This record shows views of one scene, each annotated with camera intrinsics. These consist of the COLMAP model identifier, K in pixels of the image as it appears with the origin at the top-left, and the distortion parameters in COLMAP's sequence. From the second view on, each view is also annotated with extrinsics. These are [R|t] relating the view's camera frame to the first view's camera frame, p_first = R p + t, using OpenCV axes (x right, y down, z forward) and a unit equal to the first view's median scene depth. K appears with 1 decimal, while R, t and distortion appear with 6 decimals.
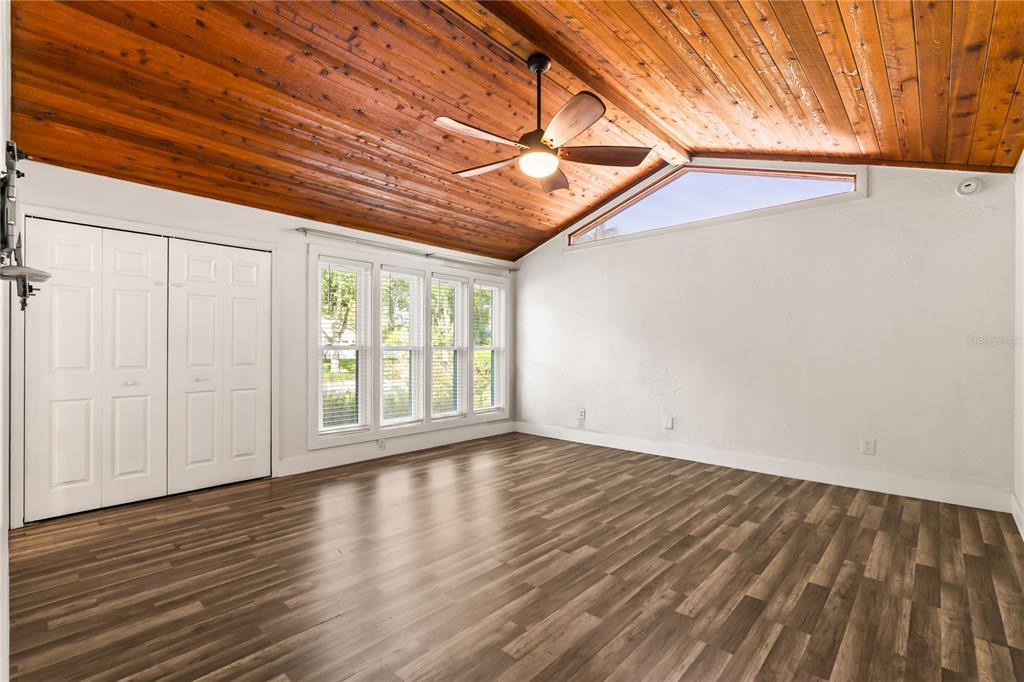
lens RADIAL K [[457.4, 0, 515.0], [0, 457.4, 344.2], [0, 0, 1]] dist [0.002086, 0.000809]
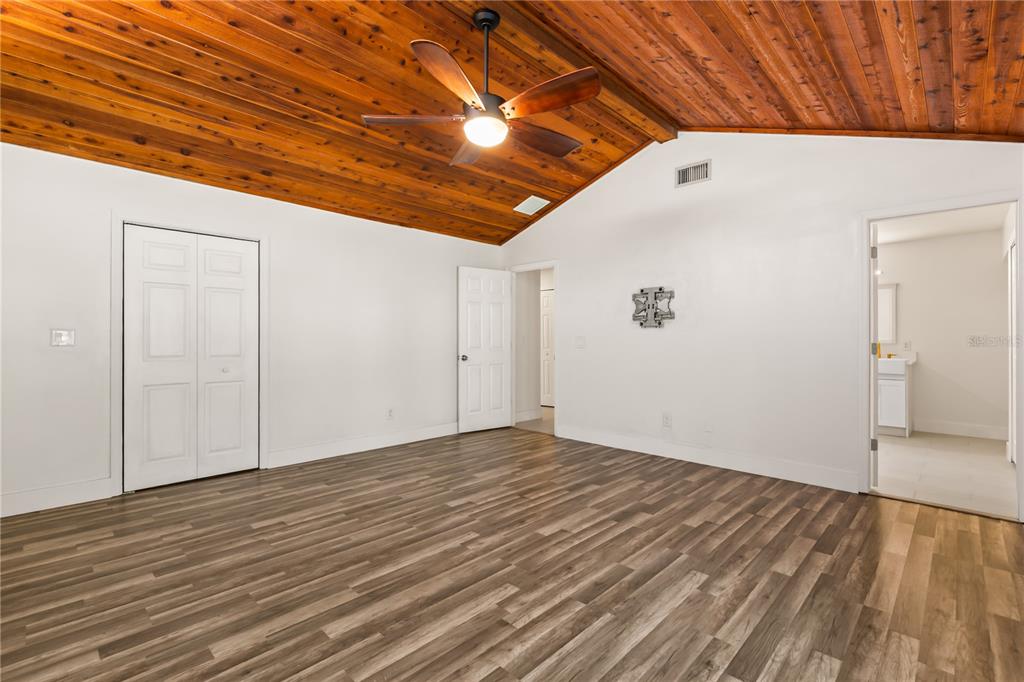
lens RADIAL K [[457.4, 0, 515.0], [0, 457.4, 344.2], [0, 0, 1]] dist [0.002086, 0.000809]
pose [[-0.999629, -0.003041, 0.027055, -0.031093], [-0.003030, 0.999995, 0.000439, 0.022116], [-0.027057, 0.000357, -0.999634, 1.913946]]
